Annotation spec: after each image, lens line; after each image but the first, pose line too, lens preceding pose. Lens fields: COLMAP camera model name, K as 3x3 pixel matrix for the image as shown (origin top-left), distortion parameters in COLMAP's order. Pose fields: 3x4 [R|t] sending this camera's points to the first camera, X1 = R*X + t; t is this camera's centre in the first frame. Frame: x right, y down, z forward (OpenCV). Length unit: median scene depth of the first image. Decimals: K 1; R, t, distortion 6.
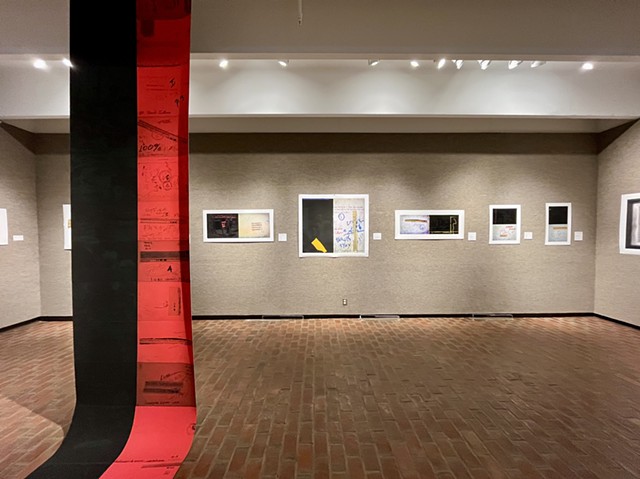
lens RADIAL K [[261.6, 0, 317.8], [0, 261.6, 241.1], [0, 0, 1]] dist [-0.000186, -0.000019]
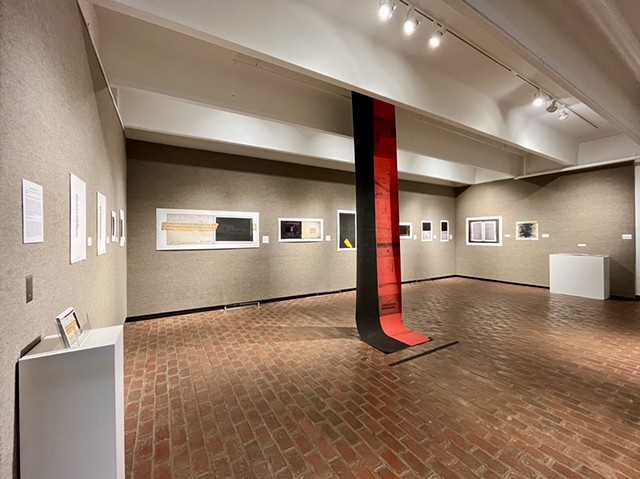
lens RADIAL K [[260.8, 0, 318.9], [0, 260.8, 234.3], [0, 0, 1]] dist [0.000616, 0.000075]
pose [[0.869066, 0.003539, 0.494683, -0.905341], [0.016696, 0.999195, -0.036481, 0.016358], [-0.494414, 0.039964, 0.868307, -0.250736]]
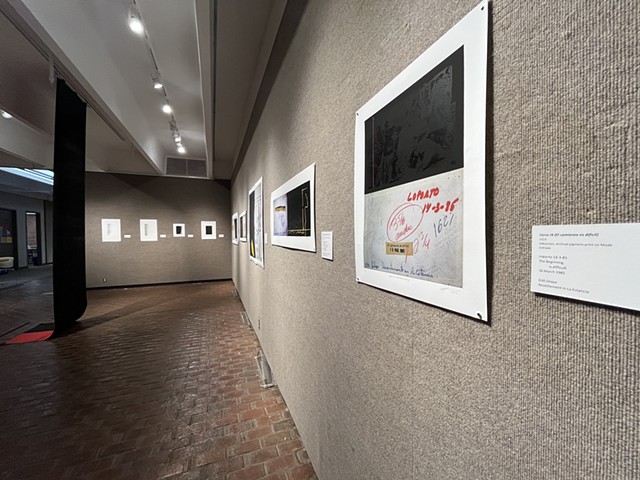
lens RADIAL K [[261.6, 0, 317.8], [0, 261.6, 241.6], [0, 0, 1]] dist [-0.000186, -0.000019]
pose [[0.353466, 0.029973, -0.934967, 0.873851], [-0.026283, 0.999410, 0.022102, -0.028348], [0.935078, 0.016762, 0.354045, 0.901028]]
